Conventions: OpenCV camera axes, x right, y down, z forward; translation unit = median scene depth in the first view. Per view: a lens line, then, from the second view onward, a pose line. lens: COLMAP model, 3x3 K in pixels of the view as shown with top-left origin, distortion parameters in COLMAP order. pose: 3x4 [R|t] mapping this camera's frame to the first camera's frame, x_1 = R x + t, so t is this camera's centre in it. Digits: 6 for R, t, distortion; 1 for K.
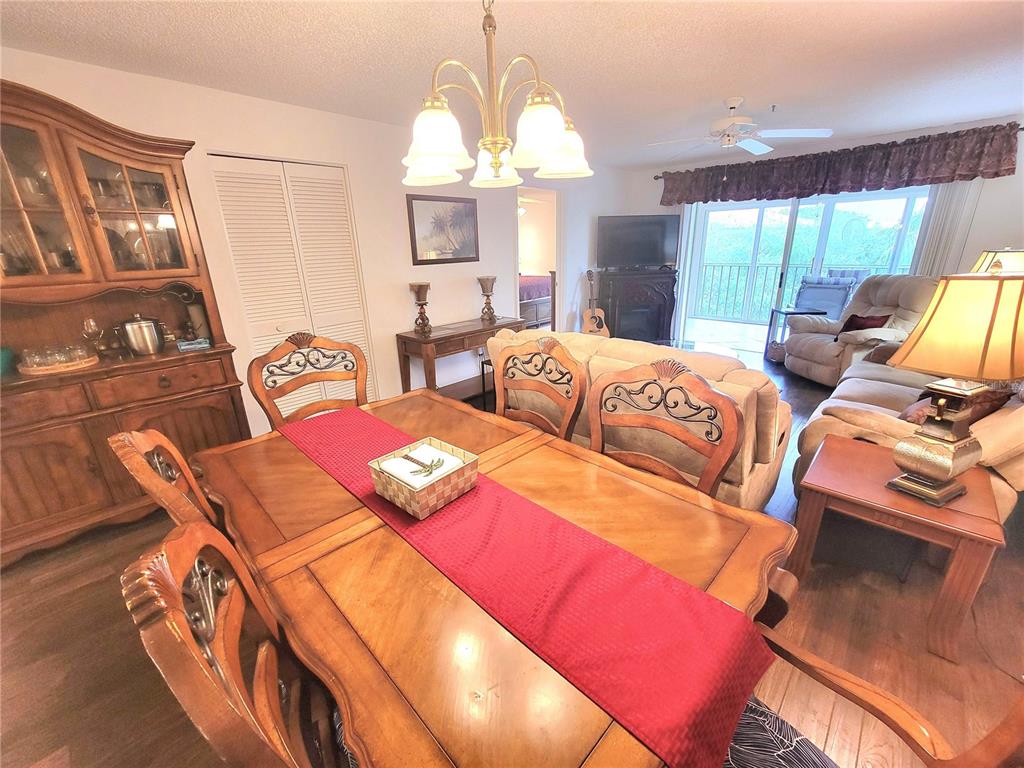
lens RADIAL K [[420.2, 0, 515.8], [0, 420.2, 385.8], [0, 0, 1]] dist [-0.000814, 0.000567]
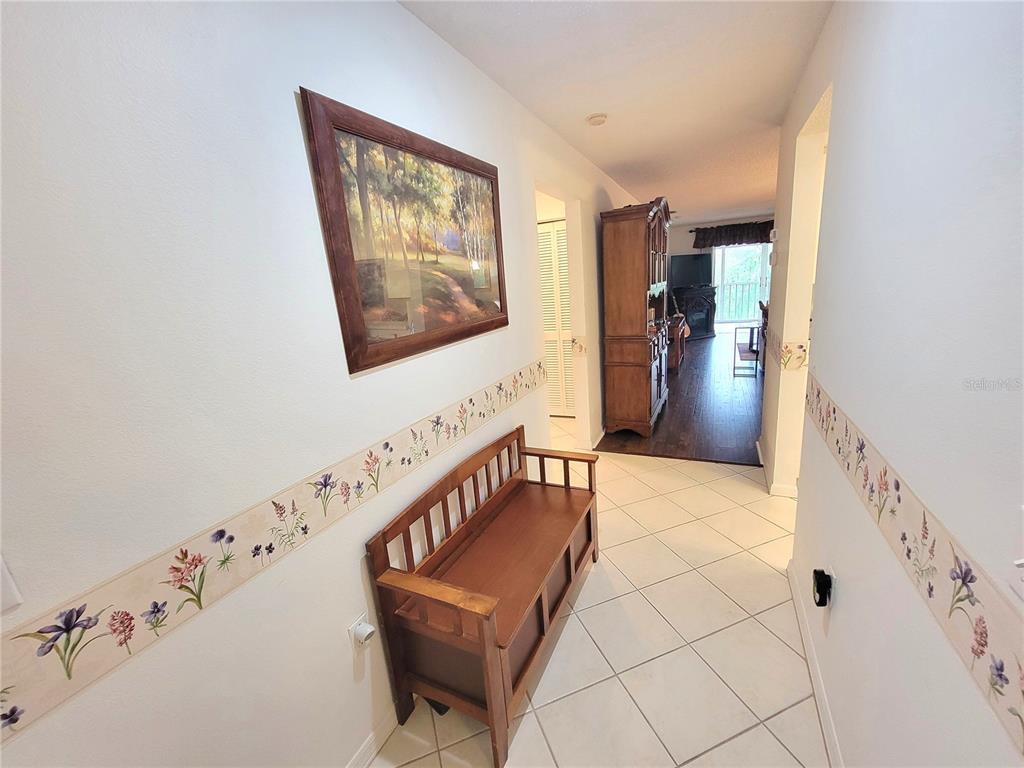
lens RADIAL K [[420.2, 0, 515.8], [0, 420.2, 385.8], [0, 0, 1]] dist [-0.000814, 0.000567]
pose [[0.945827, -0.123731, 0.300169, -1.253289], [0.153350, 0.985158, -0.077115, 0.148097], [-0.286173, 0.118968, 0.950764, -0.371122]]
